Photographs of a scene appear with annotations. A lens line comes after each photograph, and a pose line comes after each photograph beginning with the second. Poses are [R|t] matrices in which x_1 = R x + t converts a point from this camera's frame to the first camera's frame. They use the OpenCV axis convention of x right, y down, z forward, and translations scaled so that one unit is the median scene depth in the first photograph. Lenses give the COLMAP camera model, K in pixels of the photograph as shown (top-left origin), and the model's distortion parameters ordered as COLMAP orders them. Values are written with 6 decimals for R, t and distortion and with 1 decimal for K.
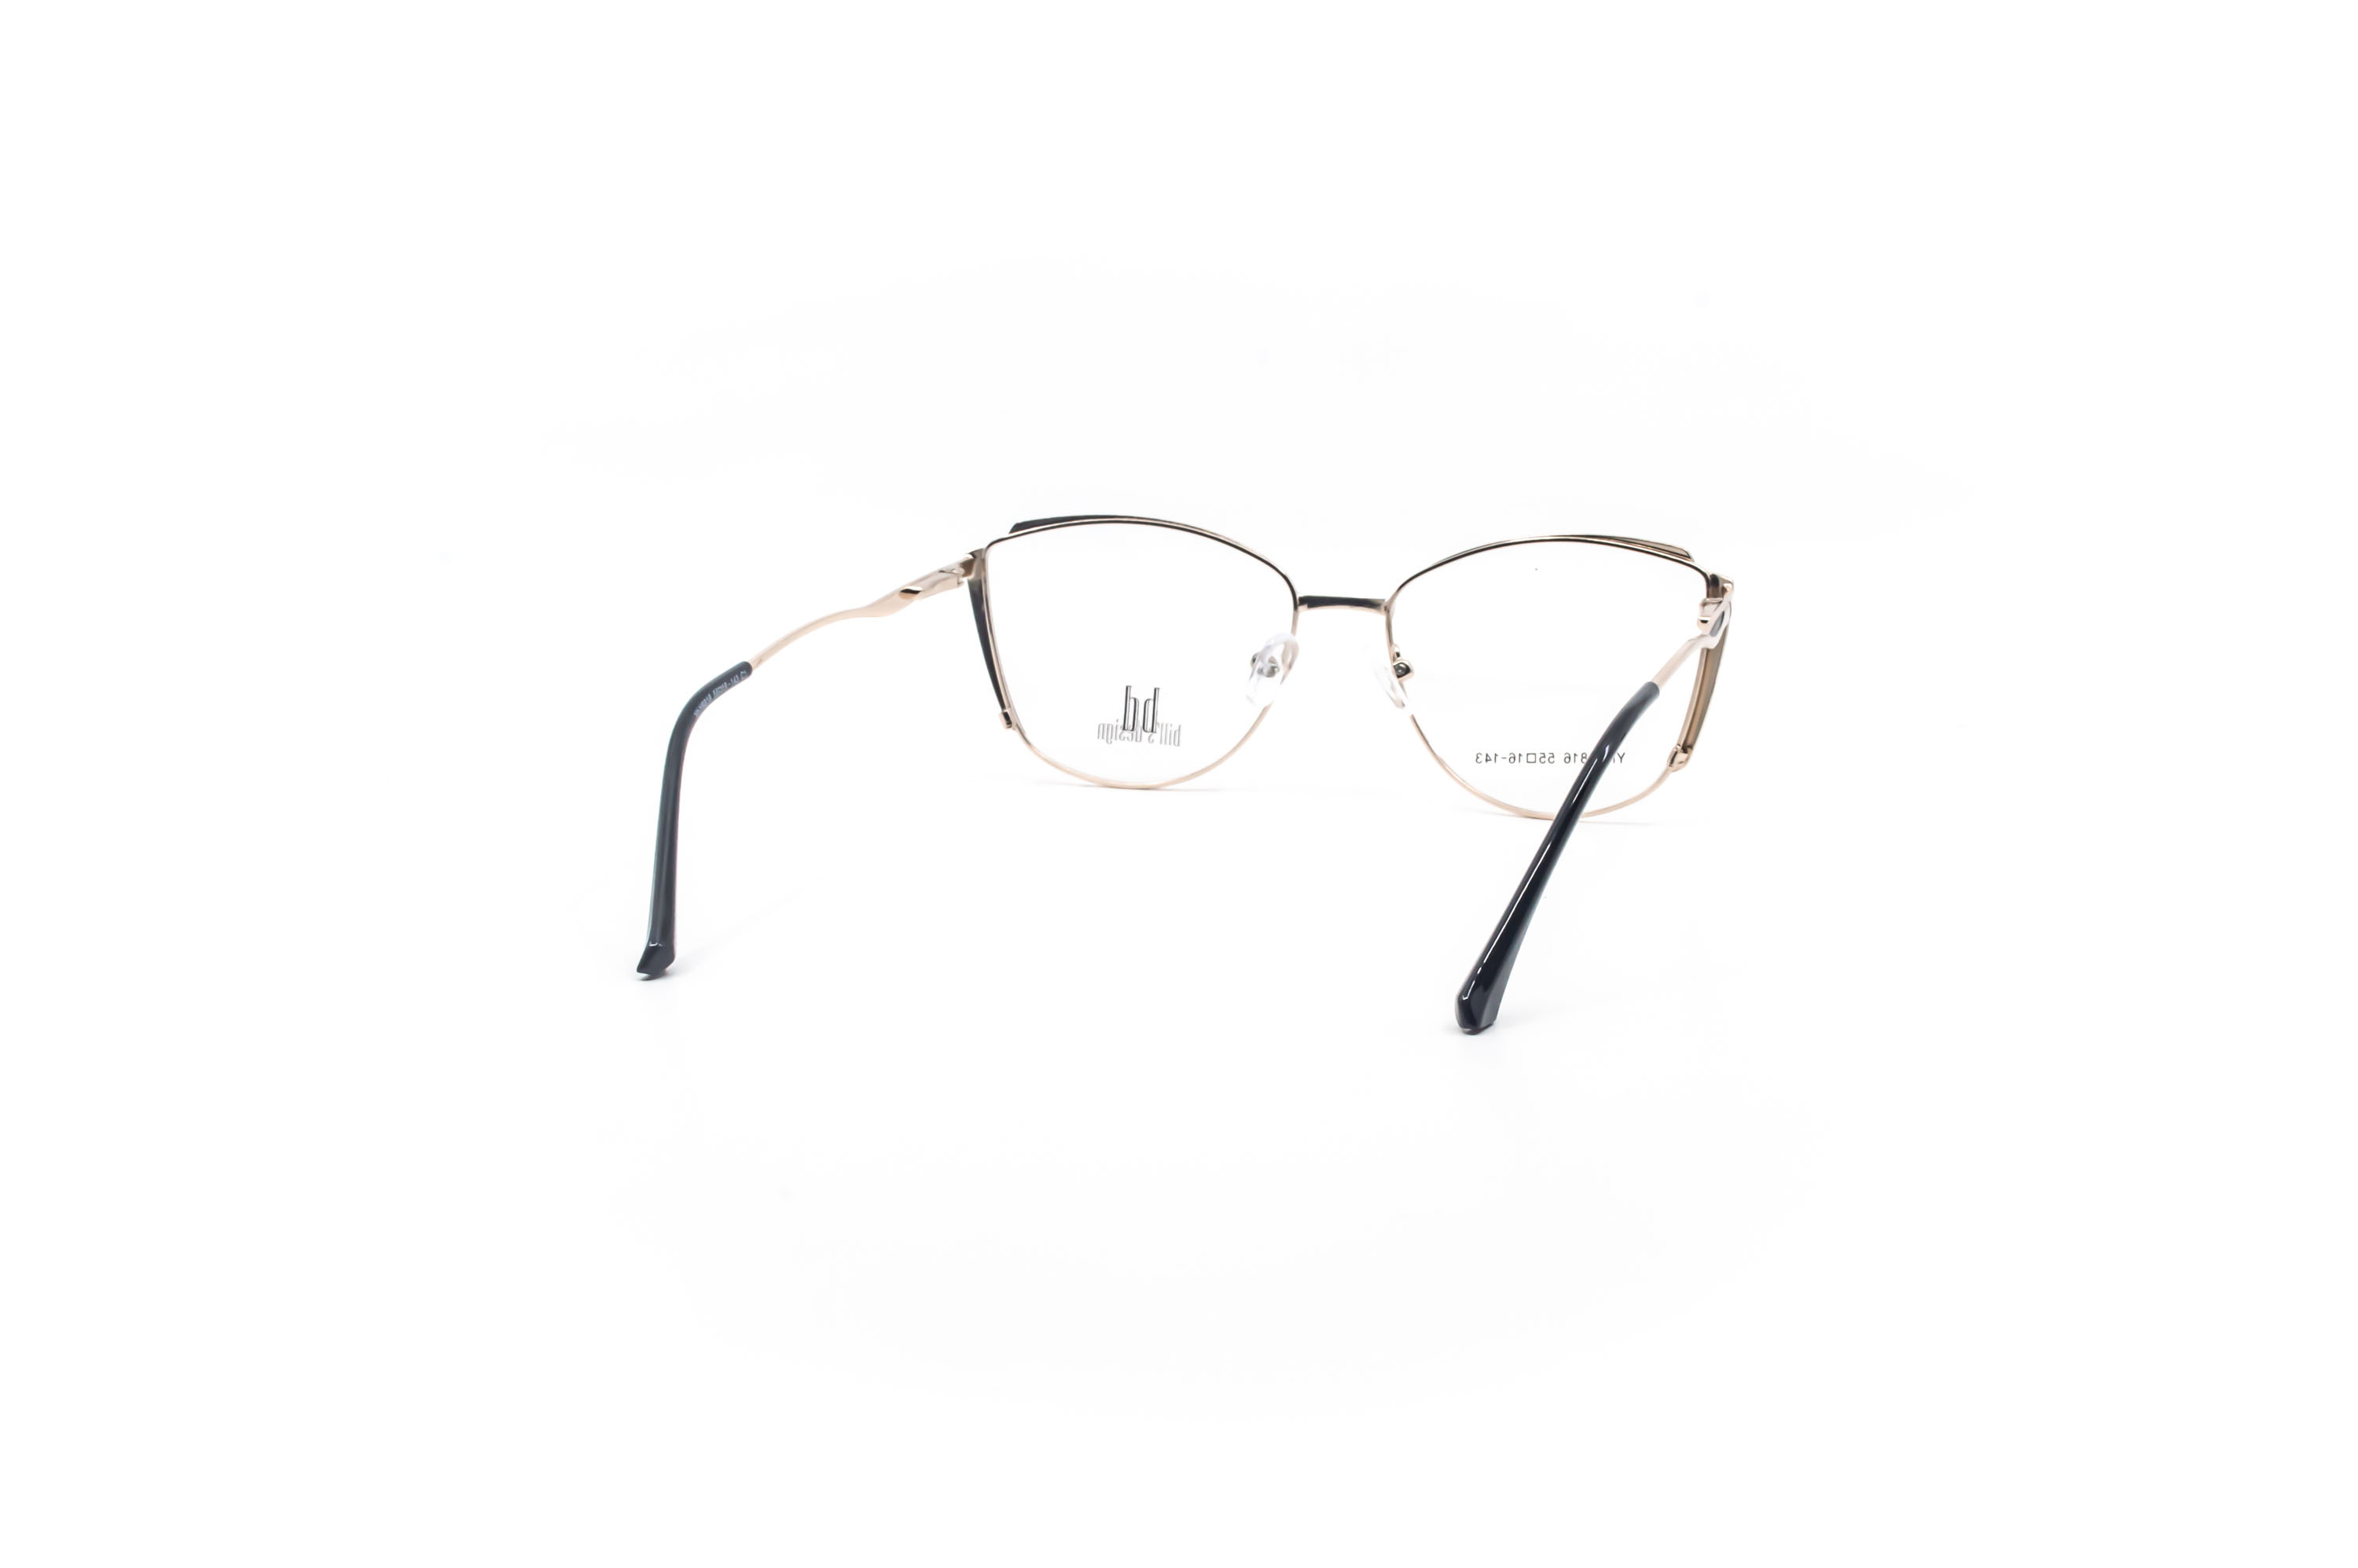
lens RADIAL K [[3017.7, 0, 1185.7], [0, 3017.7, 768.6], [0, 0, 1]] dist [-0.045381, 0.000000]
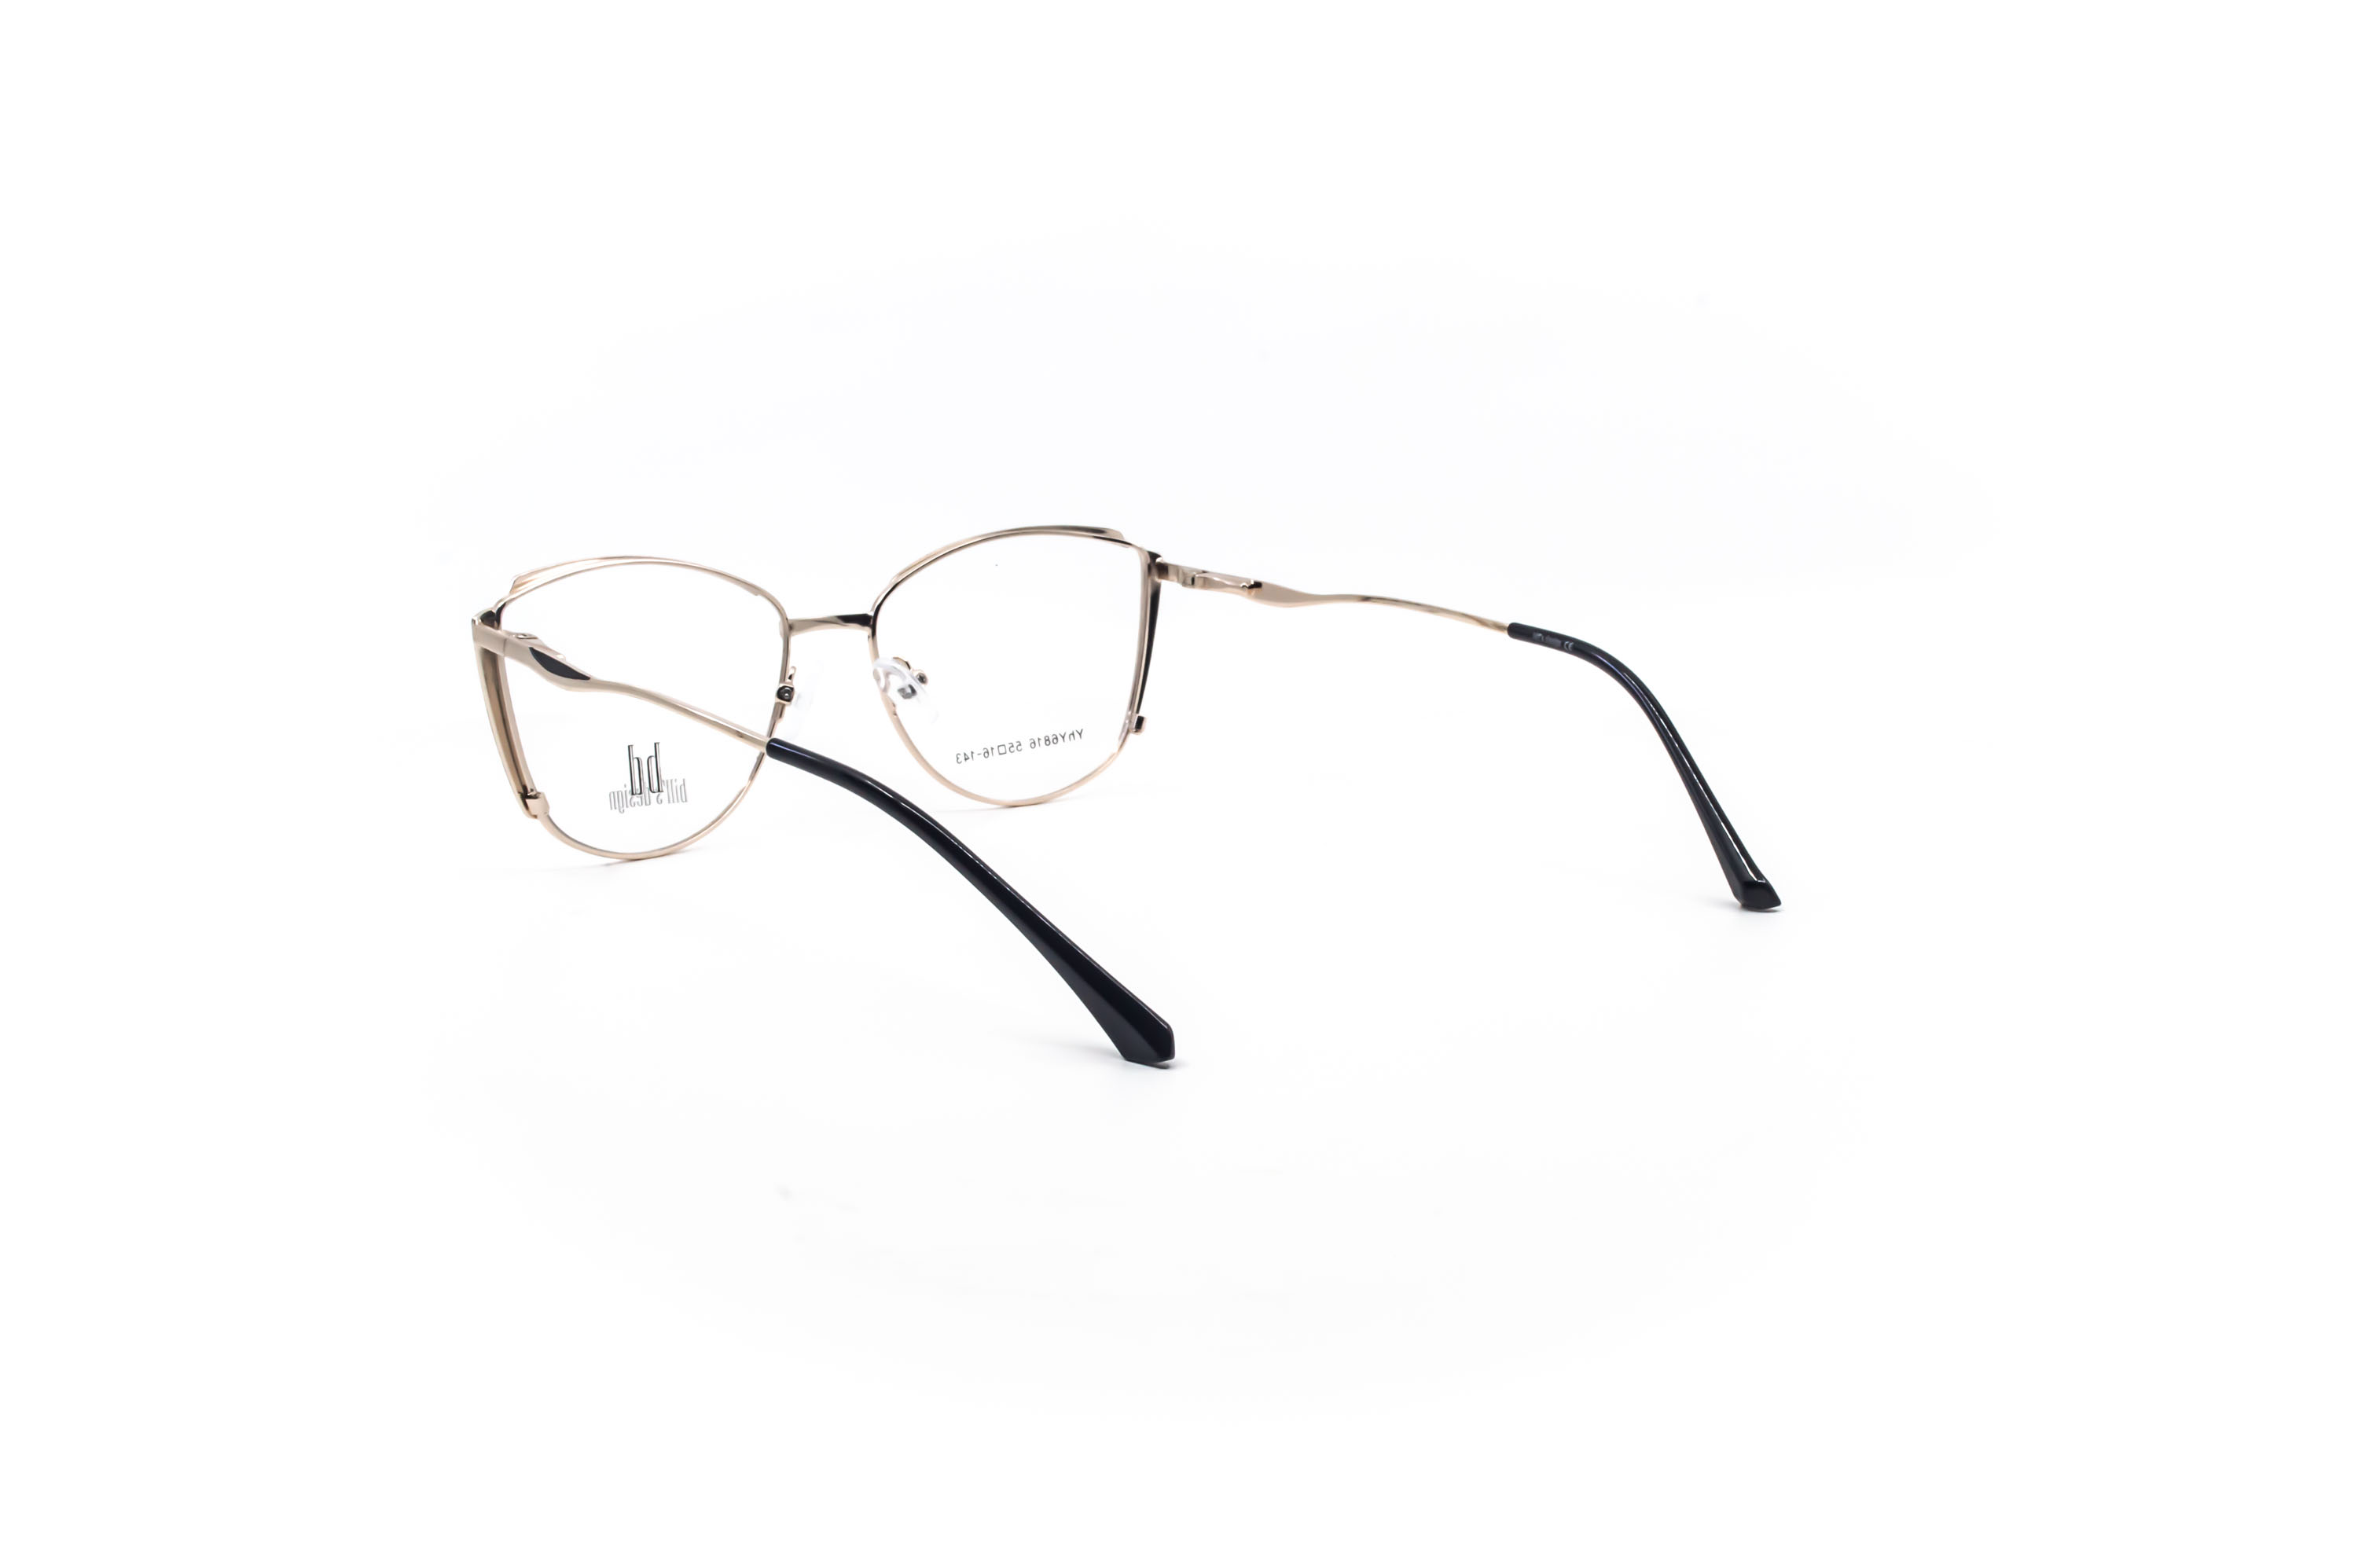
lens RADIAL K [[3017.7, 0, 1172.3], [0, 3017.7, 799.4], [0, 0, 1]] dist [-0.045381, 0.000000]
pose [[0.504472, -0.156781, 0.849075, -0.716121], [0.156124, 0.983730, 0.088885, -0.067636], [-0.849196, 0.087720, 0.520742, 0.408683]]
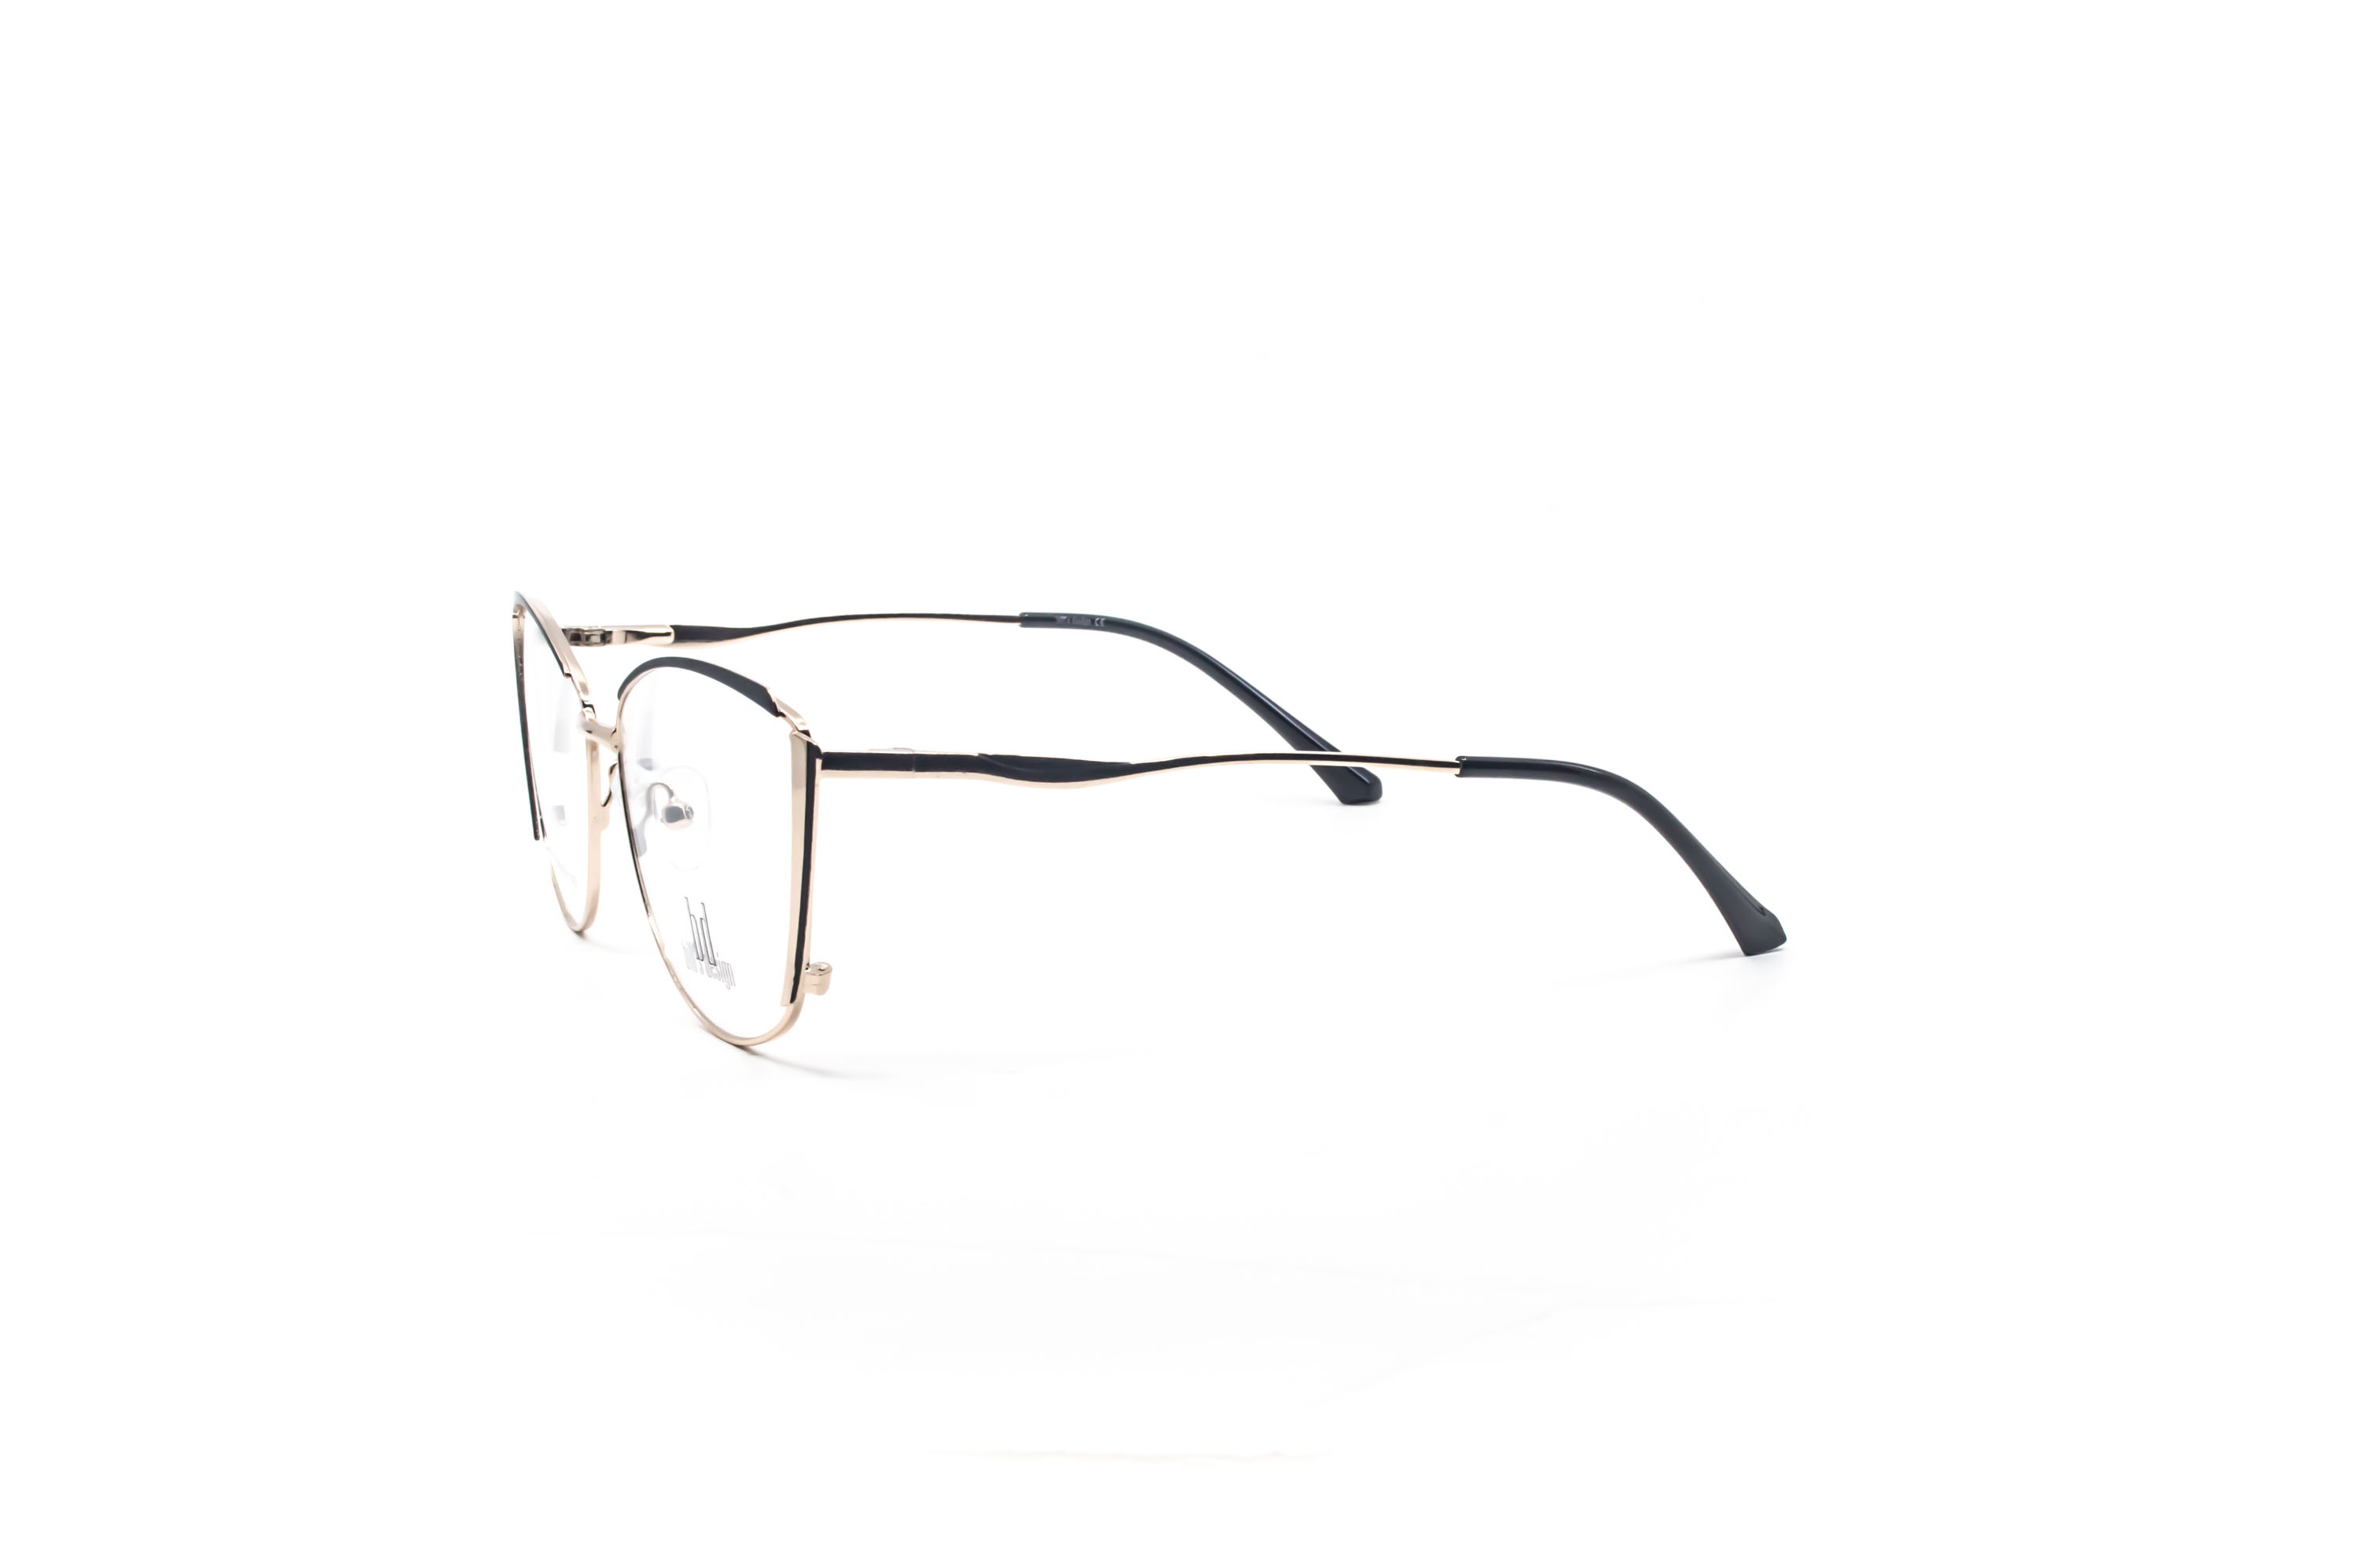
lens RADIAL K [[3017.7, 0, 1182.4], [0, 3017.7, 787.0], [0, 0, 1]] dist [-0.045381, 0.000000]
pose [[-0.713795, -0.115033, 0.690843, -0.574529], [0.132635, 0.946365, 0.294622, -0.243859], [-0.687680, 0.301930, -0.660253, 1.401188]]
